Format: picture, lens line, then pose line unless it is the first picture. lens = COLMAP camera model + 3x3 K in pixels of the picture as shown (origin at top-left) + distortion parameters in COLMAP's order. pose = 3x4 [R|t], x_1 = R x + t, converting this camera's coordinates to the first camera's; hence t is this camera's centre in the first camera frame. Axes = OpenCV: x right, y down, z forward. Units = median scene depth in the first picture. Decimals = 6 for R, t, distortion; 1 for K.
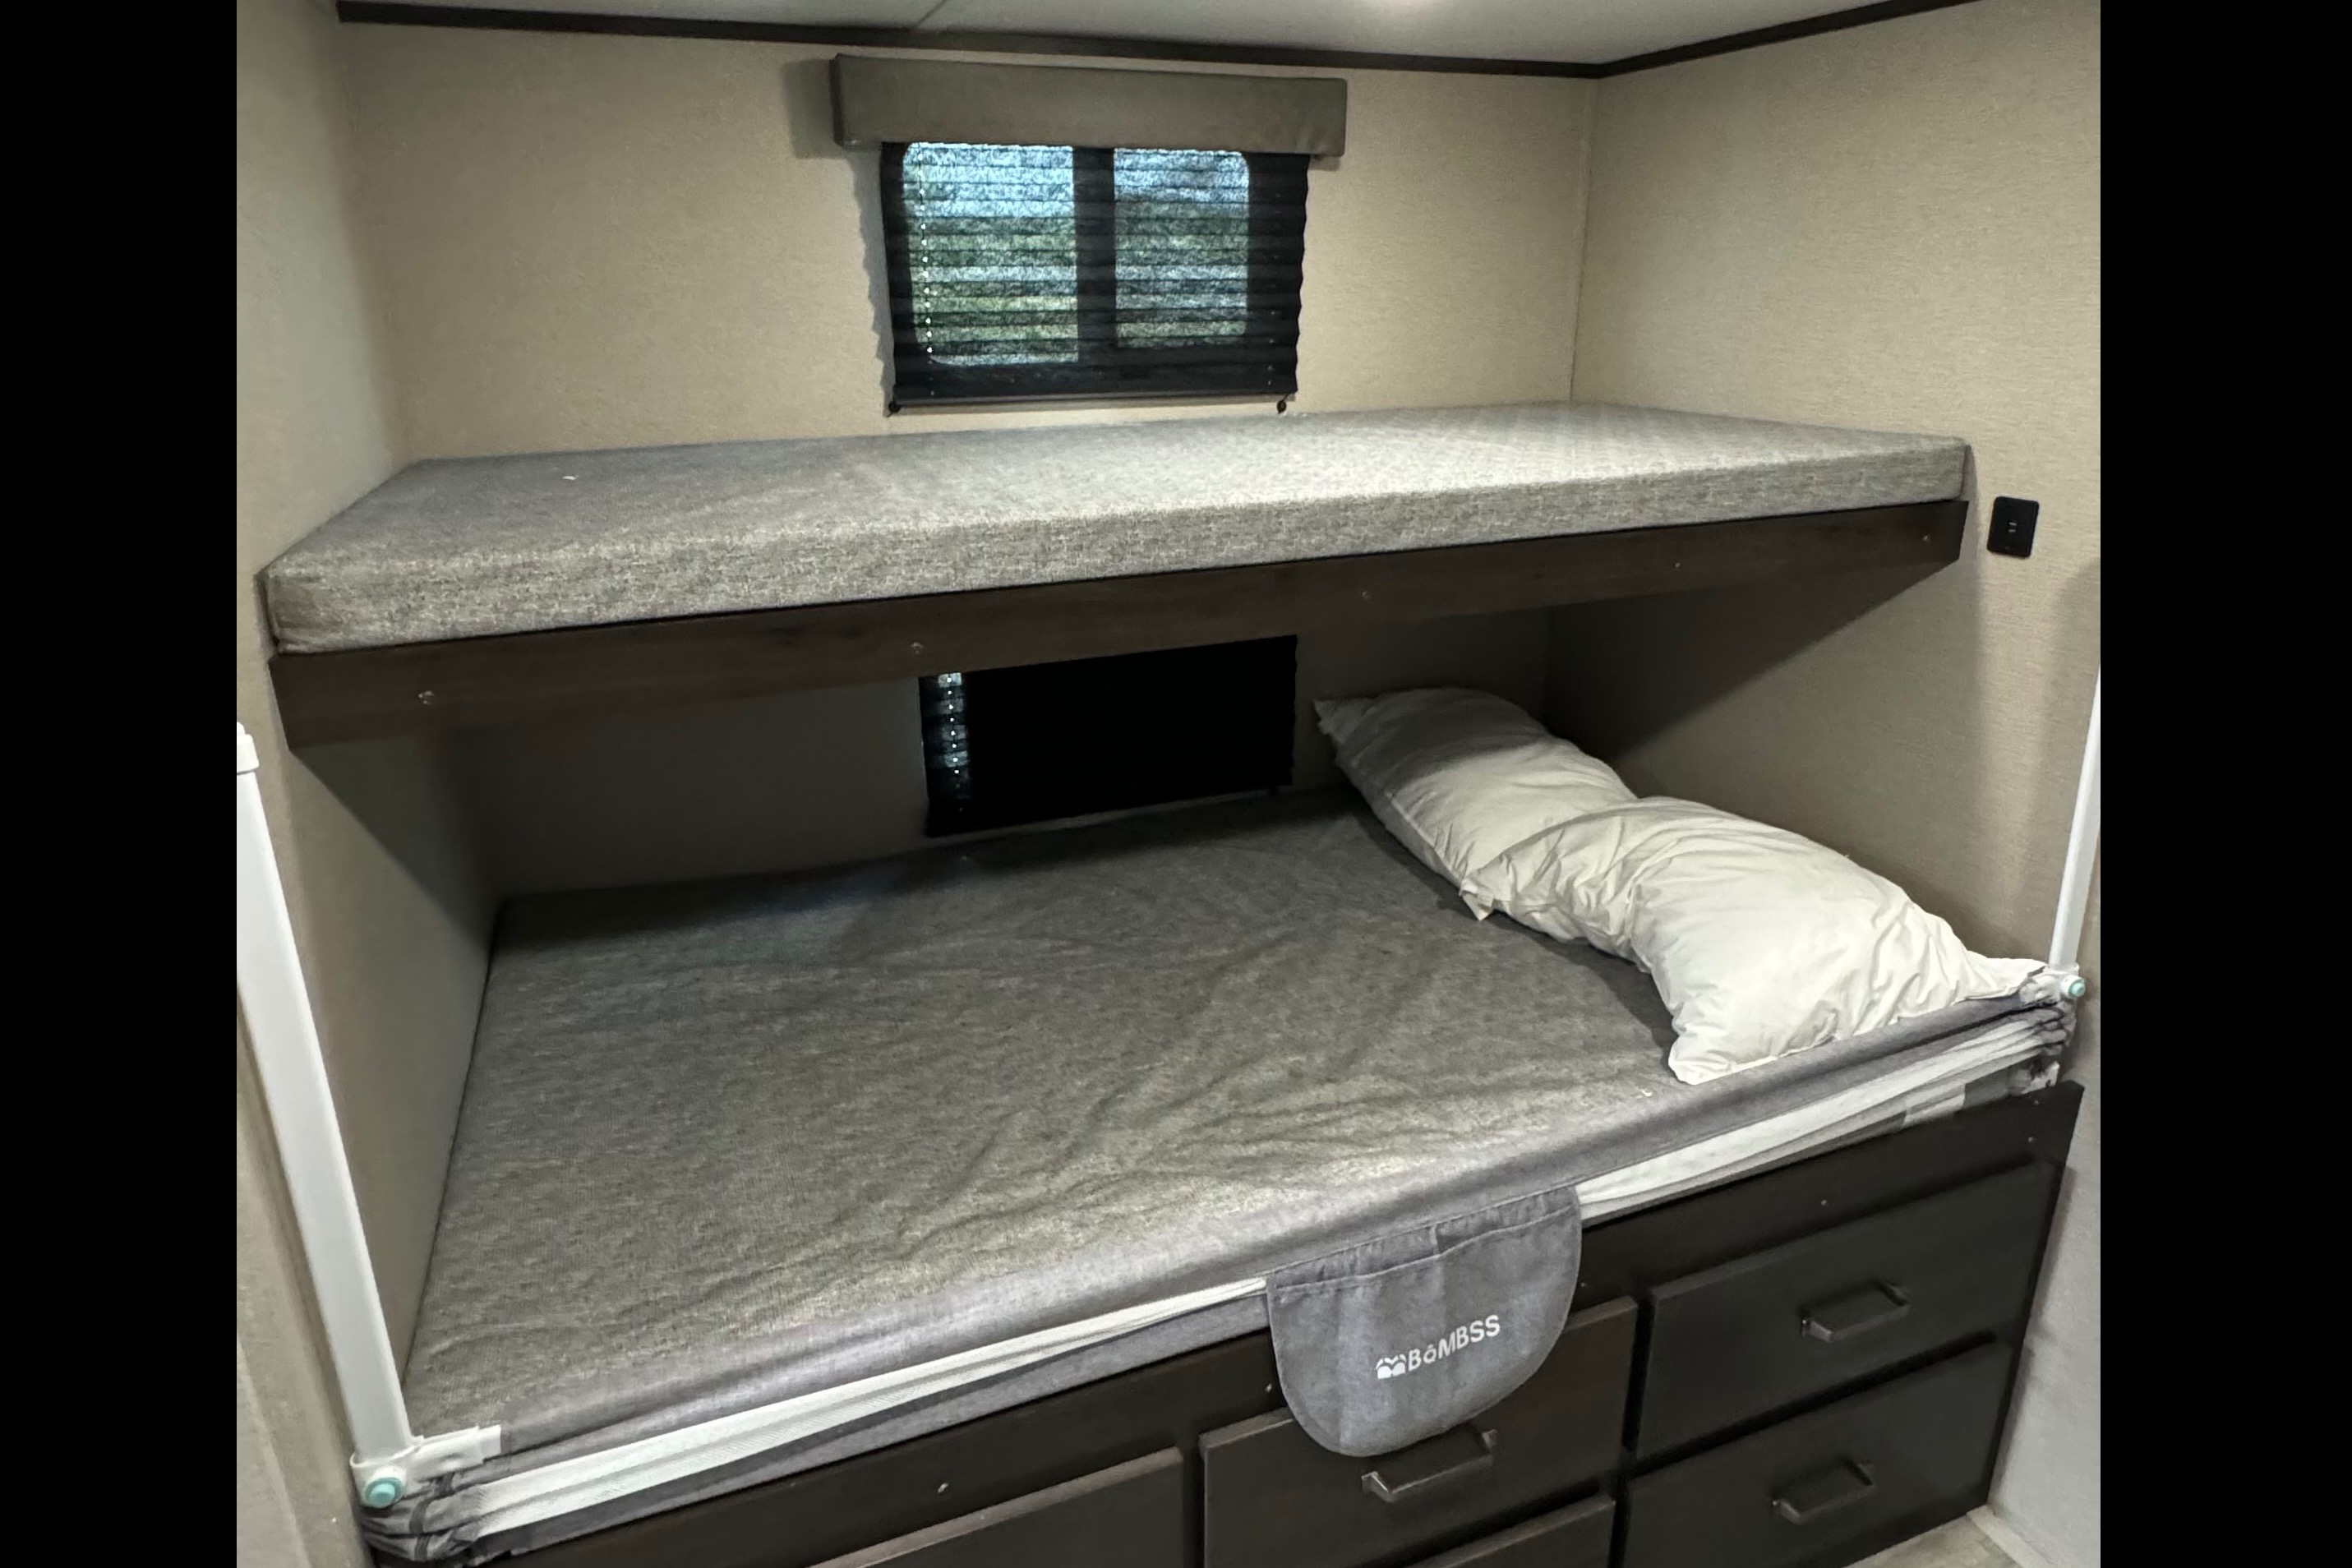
lens RADIAL K [[1334.6, 0, 1176.0], [0, 1334.6, 784.0], [0, 0, 1]] dist [0.001309, -0.000355]
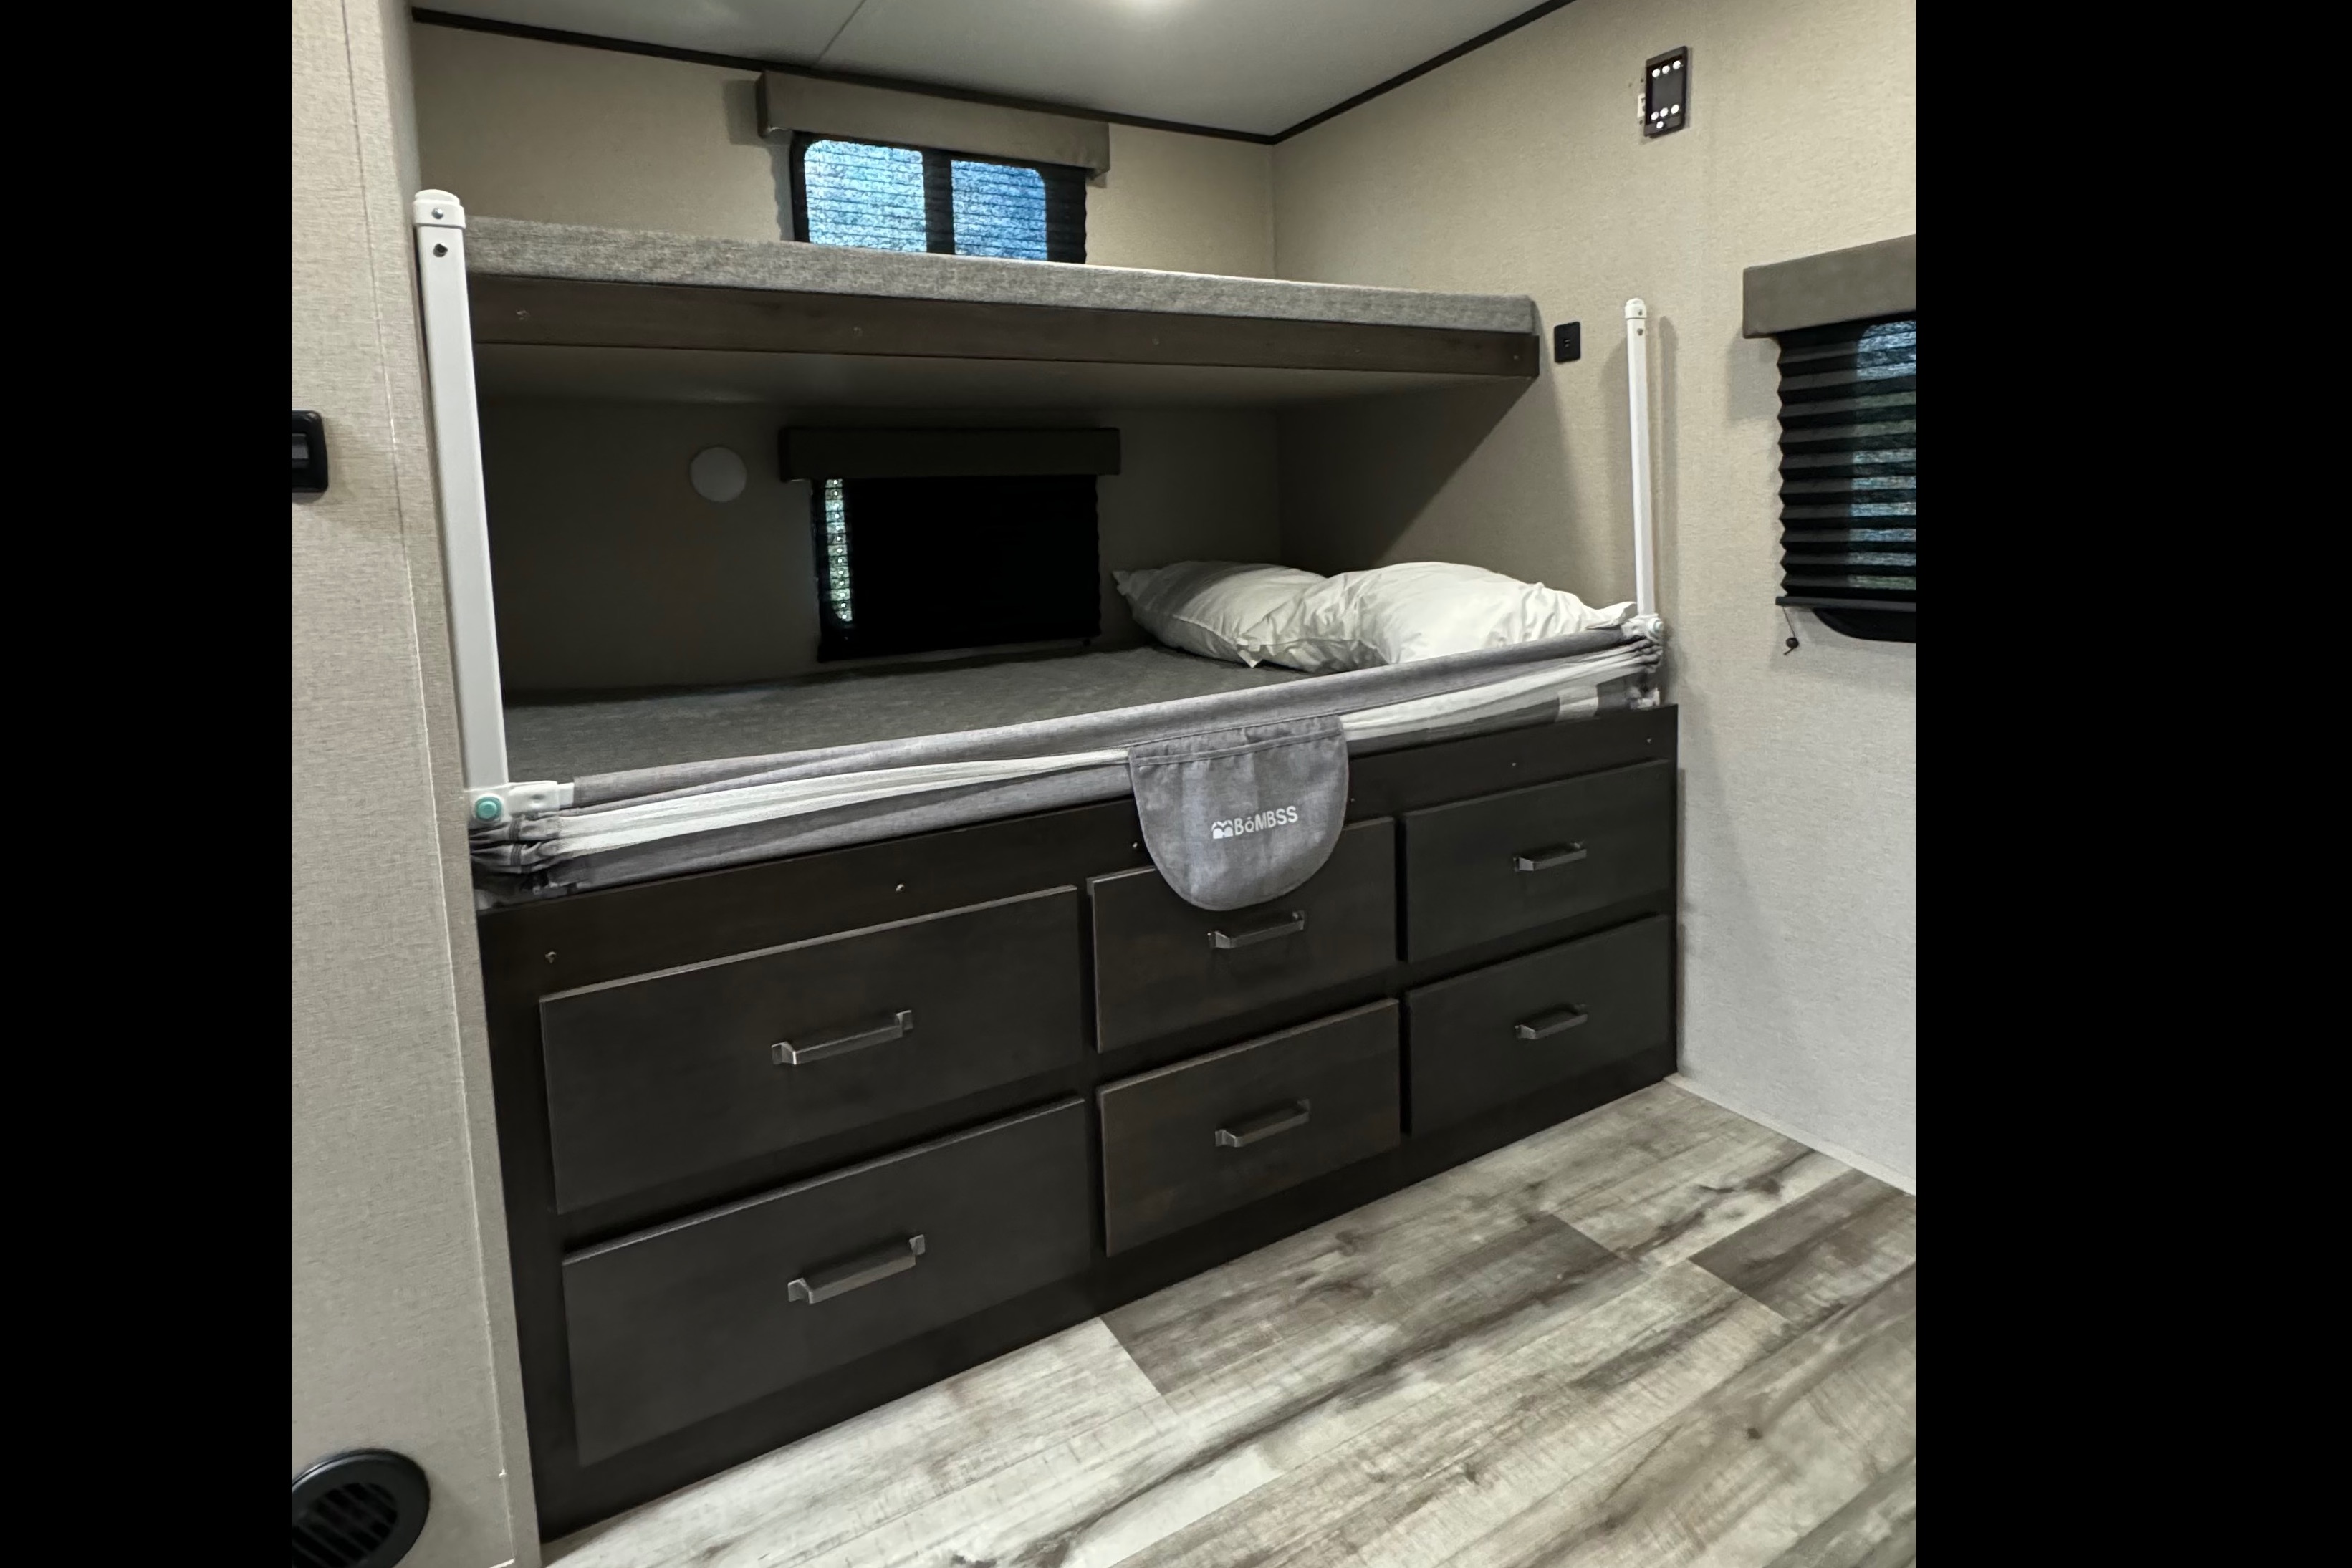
lens RADIAL K [[1145.6, 0, 1122.6], [0, 1145.6, 631.9], [0, 0, 1]] dist [-0.001160, -0.000081]
pose [[0.989416, -0.043786, 0.138342, -0.072535], [0.074305, 0.971786, -0.223854, 0.390971], [-0.124637, 0.231764, 0.964754, -0.124327]]
